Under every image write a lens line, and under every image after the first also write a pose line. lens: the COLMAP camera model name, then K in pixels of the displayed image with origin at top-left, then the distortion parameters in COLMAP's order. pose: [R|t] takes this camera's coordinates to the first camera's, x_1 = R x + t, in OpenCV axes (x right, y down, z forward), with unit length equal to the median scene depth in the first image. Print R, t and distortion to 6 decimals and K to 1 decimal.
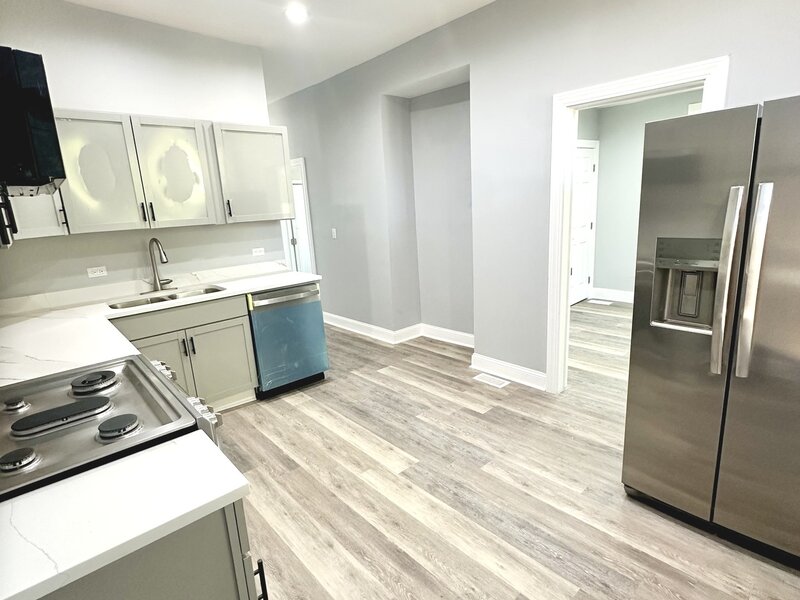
lens RADIAL K [[425.8, 0, 399.2], [0, 425.8, 300.9], [0, 0, 1]] dist [-0.001333, -0.000095]
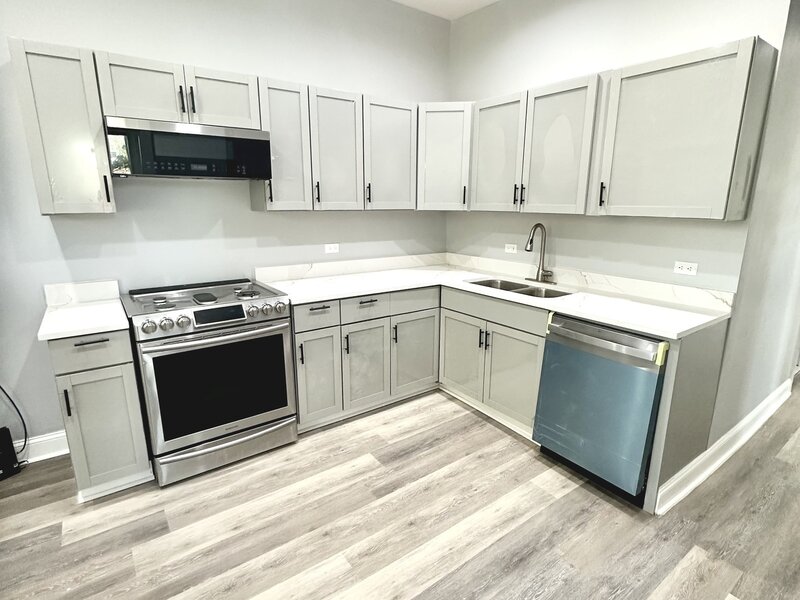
lens RADIAL K [[425.8, 0, 399.6], [0, 425.8, 299.6], [0, 0, 1]] dist [-0.001333, -0.000095]
pose [[-0.103831, 0.276522, -0.955382, 0.395455], [-0.226038, 0.928877, 0.293417, -0.205912], [0.968569, 0.246419, -0.033942, 0.816349]]
